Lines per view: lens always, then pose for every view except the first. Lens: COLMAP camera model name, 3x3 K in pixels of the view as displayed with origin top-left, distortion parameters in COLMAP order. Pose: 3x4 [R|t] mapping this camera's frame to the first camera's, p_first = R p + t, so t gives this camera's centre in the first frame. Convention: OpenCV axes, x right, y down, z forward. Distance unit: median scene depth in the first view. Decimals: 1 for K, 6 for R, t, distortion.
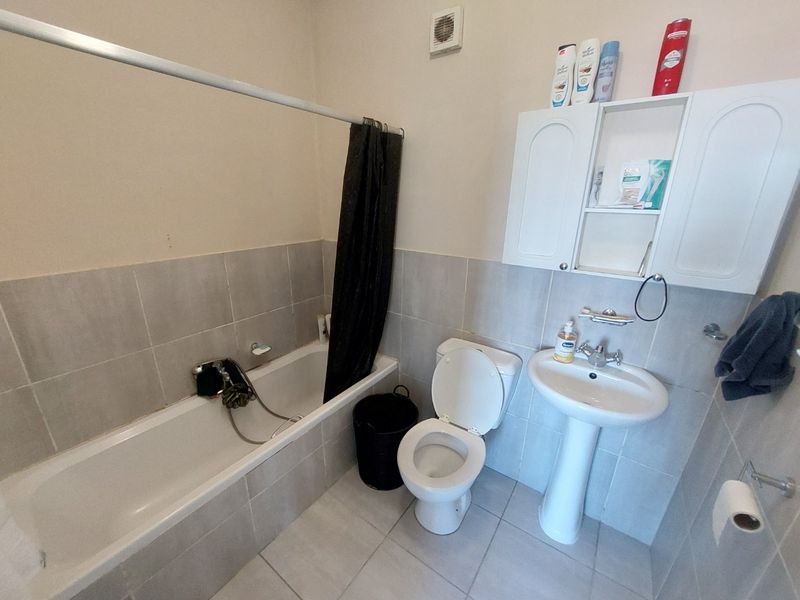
lens RADIAL K [[317.4, 0, 394.6], [0, 317.4, 298.9], [0, 0, 1]] dist [-0.017643, 0.000089]
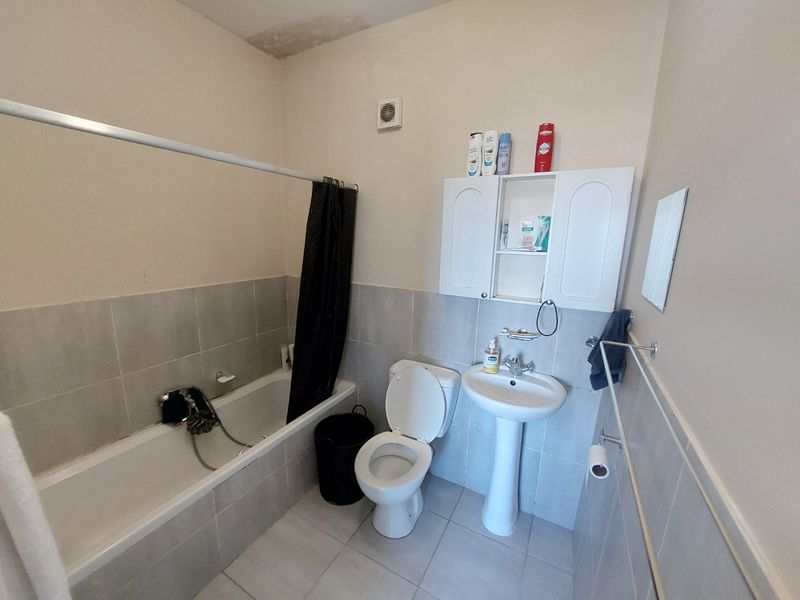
lens RADIAL K [[316.3, 0, 395.3], [0, 316.3, 299.7], [0, 0, 1]] dist [-0.019137, -0.000334]
pose [[0.993007, -0.011430, 0.117504, 0.026023], [0.024140, 0.993932, -0.107318, 0.035058], [-0.115564, 0.109404, 0.987257, -0.174419]]
